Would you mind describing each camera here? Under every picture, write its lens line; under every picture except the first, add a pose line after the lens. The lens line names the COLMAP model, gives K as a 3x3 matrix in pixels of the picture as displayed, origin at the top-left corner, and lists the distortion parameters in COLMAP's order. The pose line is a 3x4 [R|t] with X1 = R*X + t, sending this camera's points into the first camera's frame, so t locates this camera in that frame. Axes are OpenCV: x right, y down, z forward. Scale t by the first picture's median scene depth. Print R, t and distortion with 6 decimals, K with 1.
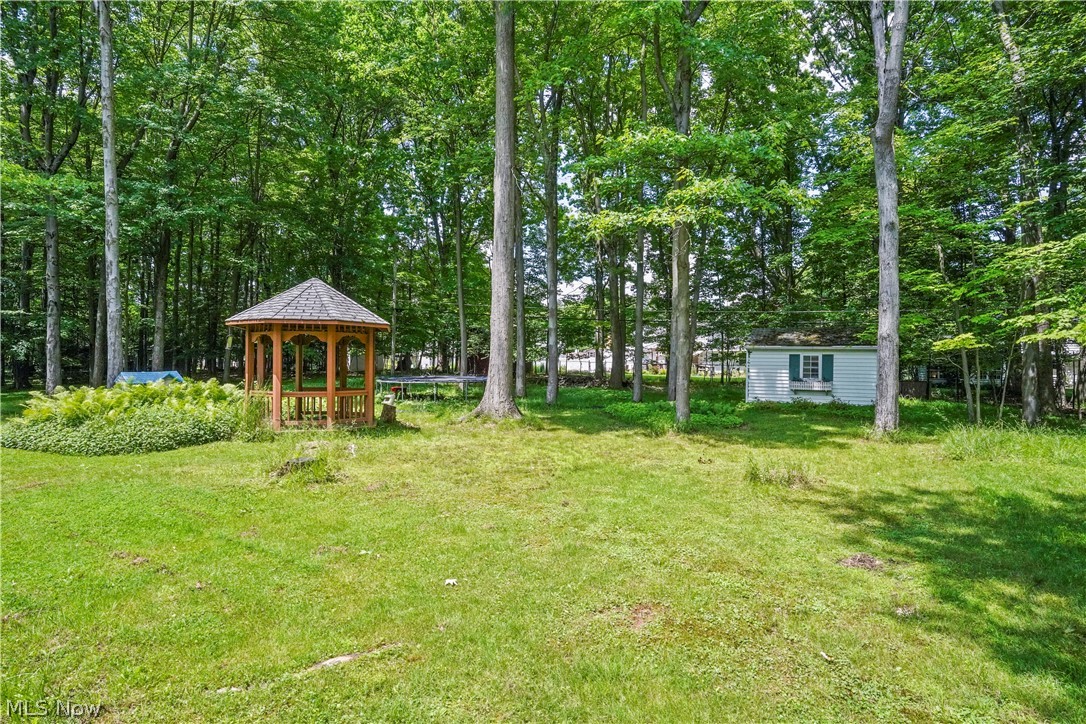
lens RADIAL K [[567.8, 0, 542.9], [0, 567.8, 360.0], [0, 0, 1]] dist [-0.025552, -0.000381]
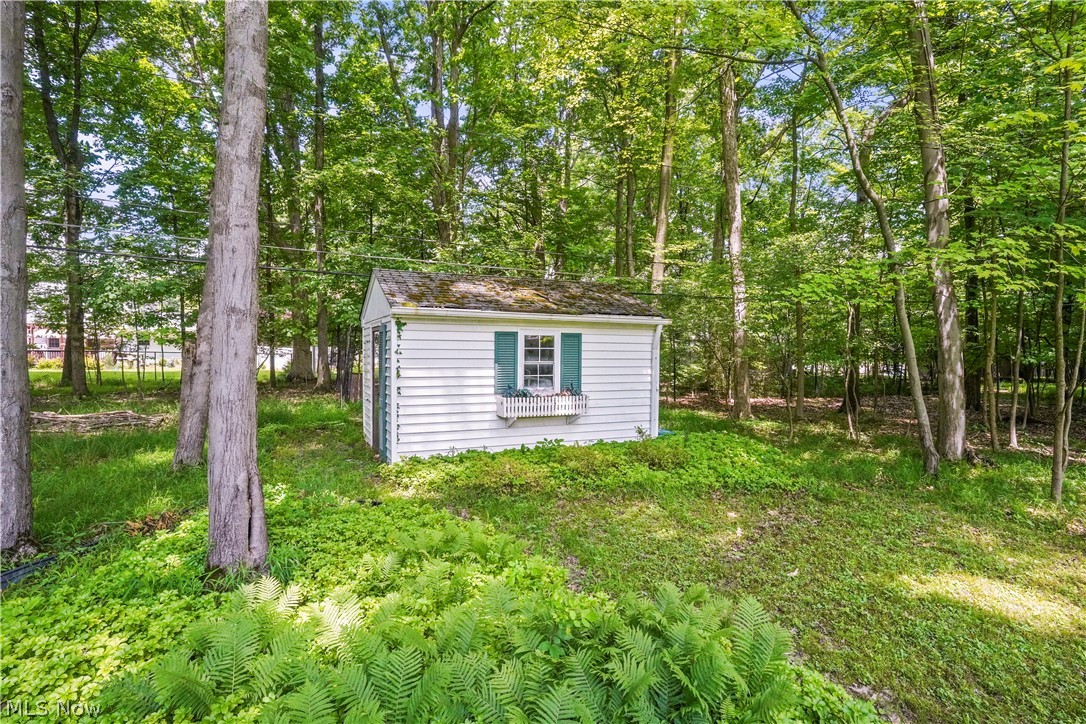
lens RADIAL K [[567.8, 0, 542.6], [0, 567.8, 360.7], [0, 0, 1]] dist [-0.025552, -0.000381]
pose [[0.606868, -0.018056, 0.794597, 0.133162], [-0.001654, 0.999711, 0.023980, 0.001401], [-0.794801, -0.015867, 0.606663, 0.736703]]
